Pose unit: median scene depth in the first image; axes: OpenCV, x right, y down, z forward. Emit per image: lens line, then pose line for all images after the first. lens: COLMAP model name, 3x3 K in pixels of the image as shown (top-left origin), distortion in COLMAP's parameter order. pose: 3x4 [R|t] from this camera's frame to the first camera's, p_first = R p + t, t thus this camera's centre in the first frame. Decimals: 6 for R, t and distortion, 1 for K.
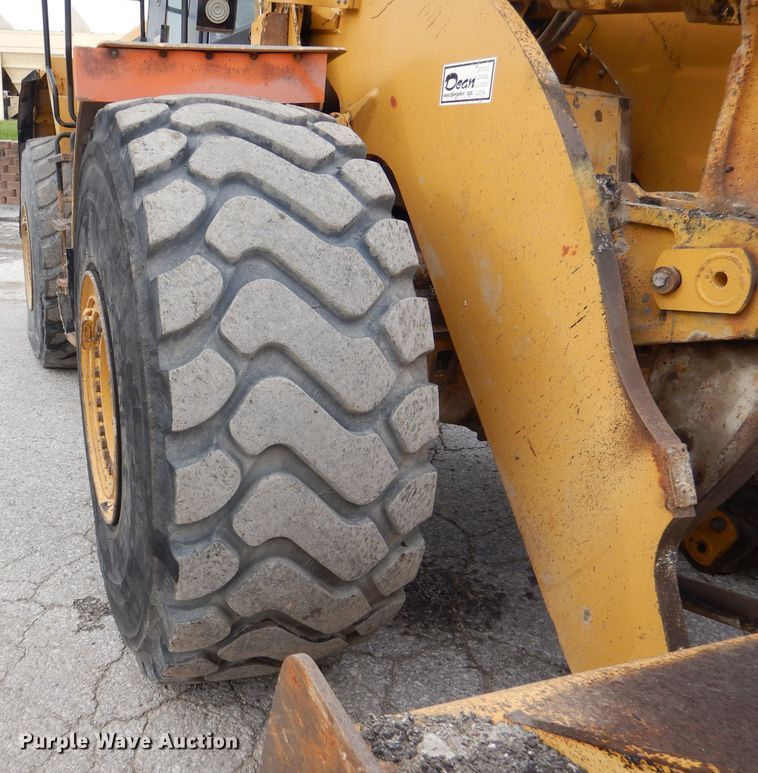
lens RADIAL K [[740.8, 0, 233.2], [0, 740.8, 385.8], [0, 0, 1]] dist [0.018639, -0.006841]
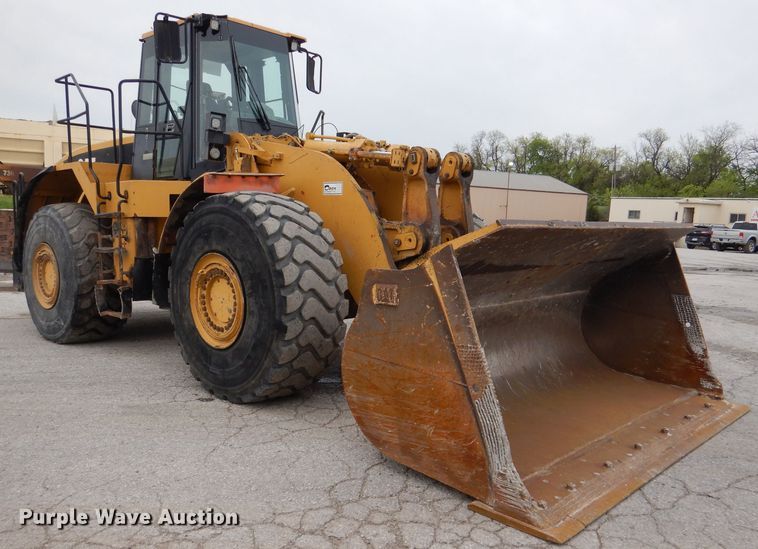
lens RADIAL K [[649.1, 0, 346.6], [0, 649.1, 293.5], [0, 0, 1]] dist [0.007255, 0.005381]
pose [[0.892865, -0.063433, 0.445834, -0.996993], [0.143213, 0.978628, -0.147572, 0.495368], [-0.426945, 0.195611, 0.882867, -1.531038]]
